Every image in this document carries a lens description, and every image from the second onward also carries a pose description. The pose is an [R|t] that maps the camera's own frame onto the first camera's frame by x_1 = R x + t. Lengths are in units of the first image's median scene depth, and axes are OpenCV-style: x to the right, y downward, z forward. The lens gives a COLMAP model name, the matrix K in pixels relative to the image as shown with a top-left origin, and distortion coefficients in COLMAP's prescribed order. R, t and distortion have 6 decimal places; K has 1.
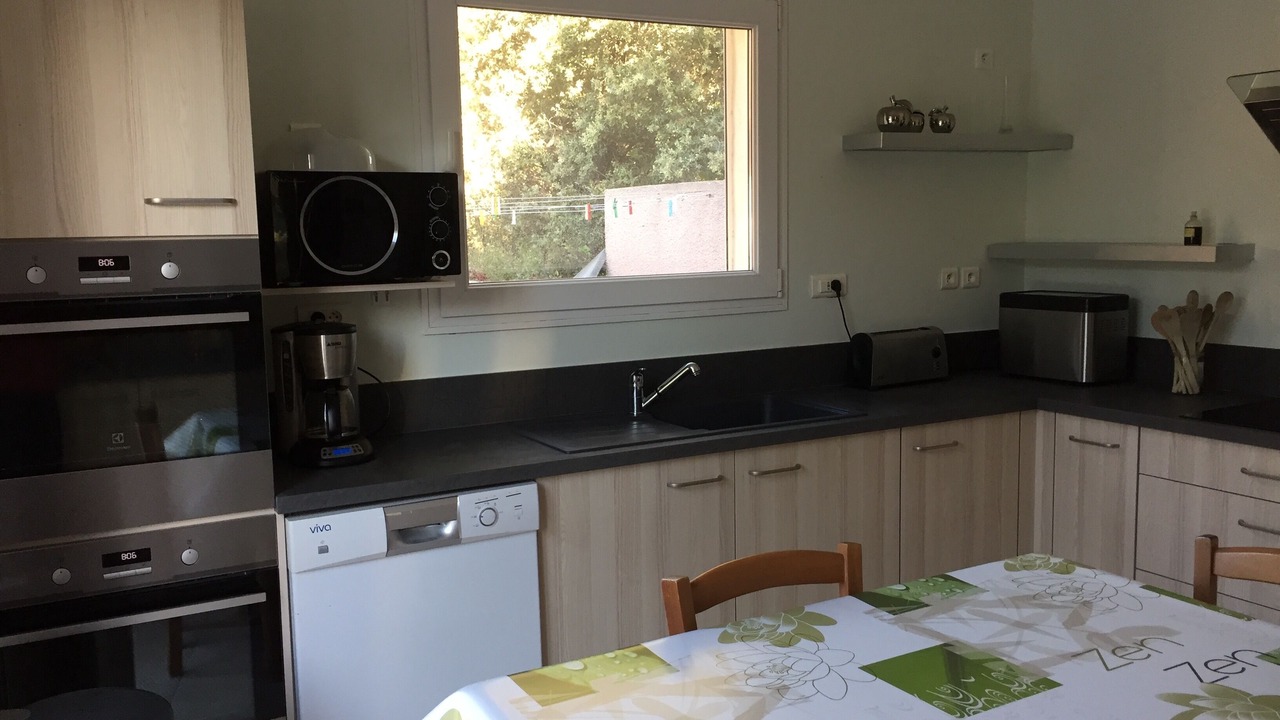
lens RADIAL K [[1107.8, 0, 640.0], [0, 1107.8, 360.0], [0, 0, 1]] dist [0.008789, 0.006584]
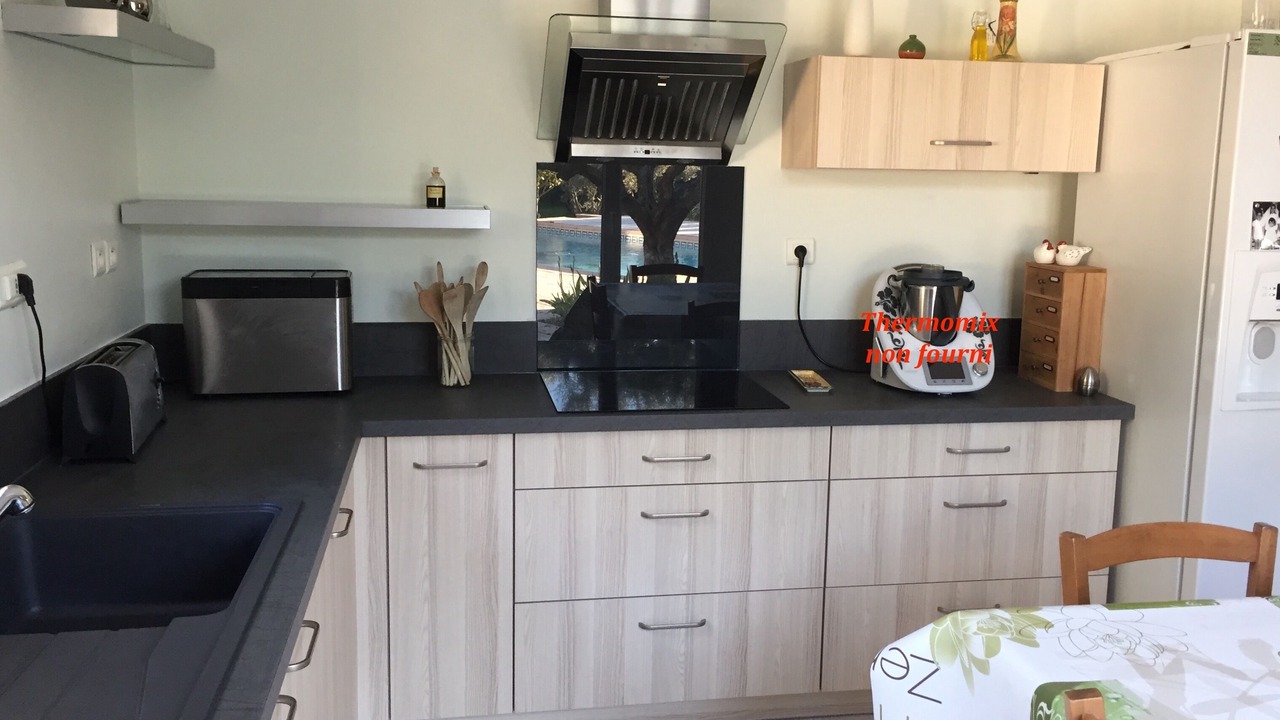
lens RADIAL K [[1143.8, 0, 642.0], [0, 1143.8, 393.6], [0, 0, 1]] dist [0.140885, -0.321106]
pose [[0.335256, -0.152010, 0.929783, -0.293217], [0.093082, 0.987413, 0.127870, -0.067033], [-0.937518, 0.043677, 0.345185, 0.611107]]
